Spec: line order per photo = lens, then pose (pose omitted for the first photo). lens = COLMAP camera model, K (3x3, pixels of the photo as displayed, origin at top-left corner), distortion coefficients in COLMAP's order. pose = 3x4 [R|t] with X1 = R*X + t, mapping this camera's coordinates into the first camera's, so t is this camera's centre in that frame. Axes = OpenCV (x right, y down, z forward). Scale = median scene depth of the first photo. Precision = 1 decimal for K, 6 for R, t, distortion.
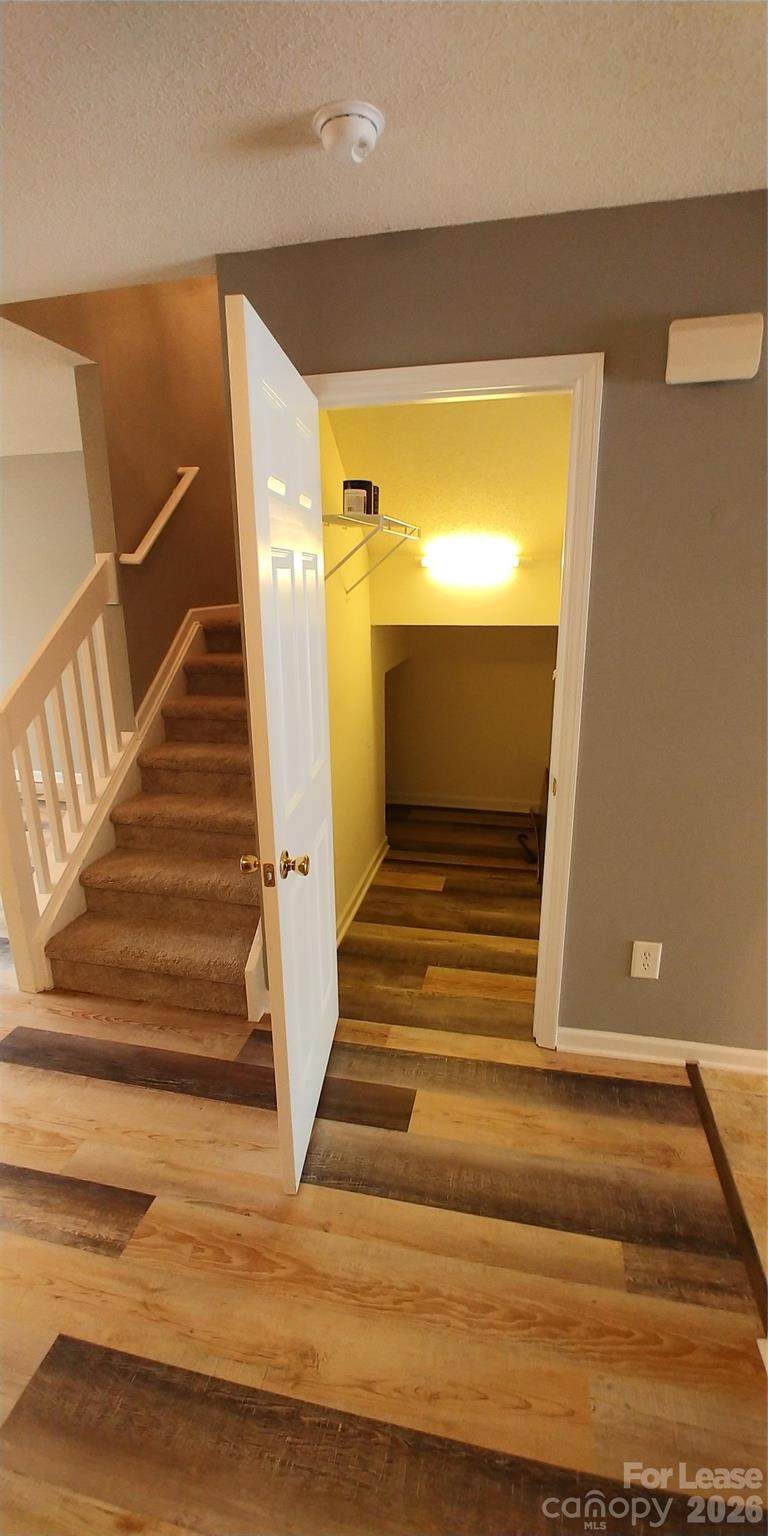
lens RADIAL K [[668.2, 0, 390.8], [0, 668.2, 763.8], [0, 0, 1]] dist [-0.018633, -0.000781]
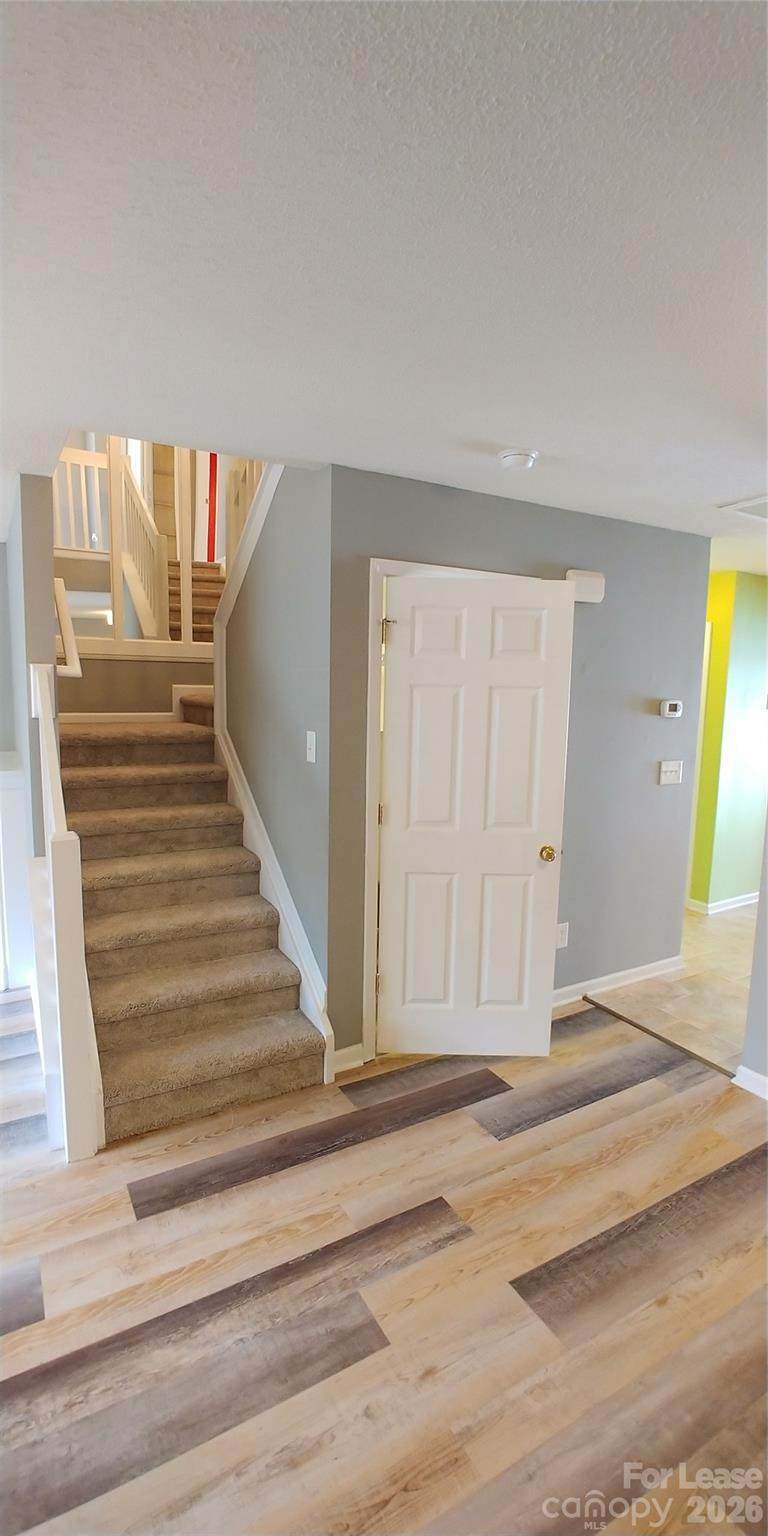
lens RADIAL K [[668.2, 0, 390.8], [0, 668.2, 763.8], [0, 0, 1]] dist [-0.018633, -0.000781]
pose [[0.737724, -0.048754, 0.673339, -1.239650], [0.151519, 0.983901, -0.094767, -0.028606], [-0.657879, 0.171936, 0.733235, 0.030700]]
